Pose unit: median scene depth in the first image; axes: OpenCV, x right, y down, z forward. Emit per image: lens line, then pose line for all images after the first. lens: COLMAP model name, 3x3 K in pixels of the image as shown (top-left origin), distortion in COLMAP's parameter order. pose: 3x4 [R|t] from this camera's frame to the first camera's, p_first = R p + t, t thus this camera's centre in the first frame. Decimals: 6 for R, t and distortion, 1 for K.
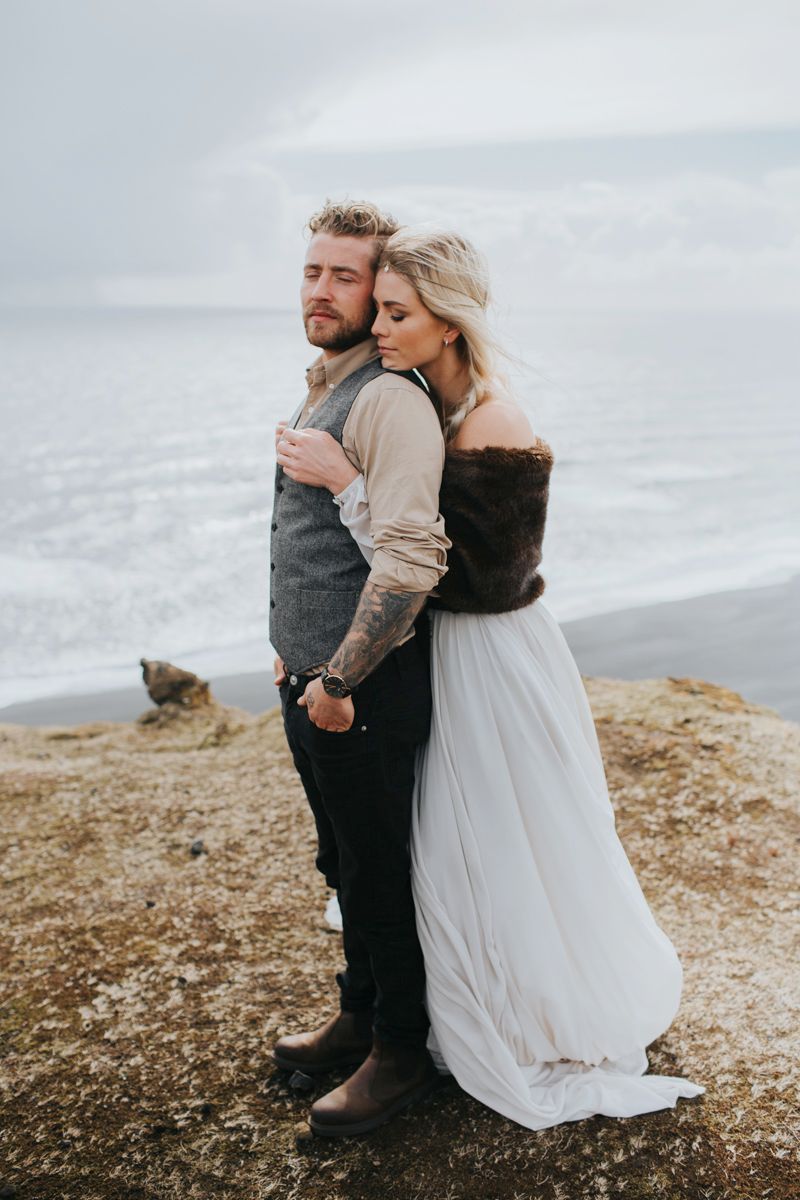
lens RADIAL K [[1125.0, 0, 457.1], [0, 1125.0, 605.9], [0, 0, 1]] dist [-0.070643, 0.144013]
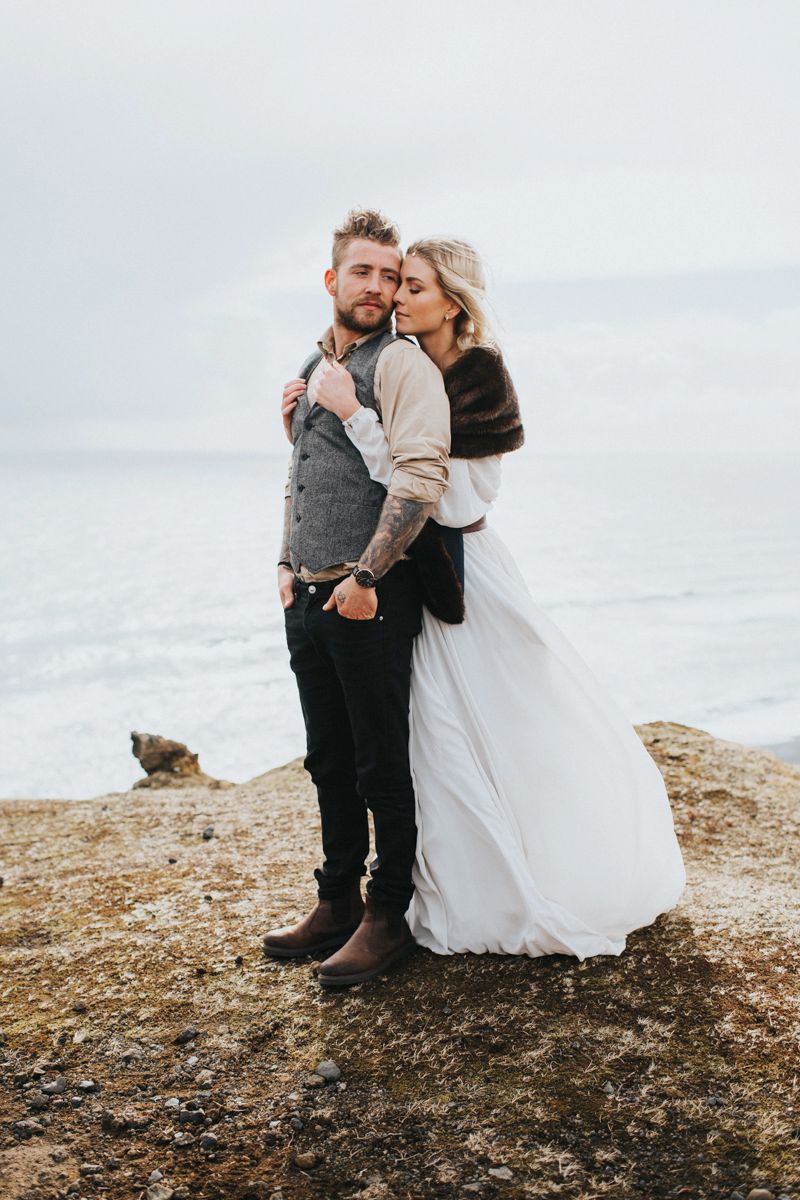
lens RADIAL K [[1175.8, 0, 400.0], [0, 1175.8, 600.0], [0, 0, 1]] dist [-0.005973, 0.036986]
pose [[0.999409, 0.014711, -0.031070, -0.011021], [-0.018578, 0.991590, -0.128075, 0.131399], [0.028924, 0.128577, 0.991278, -0.171987]]
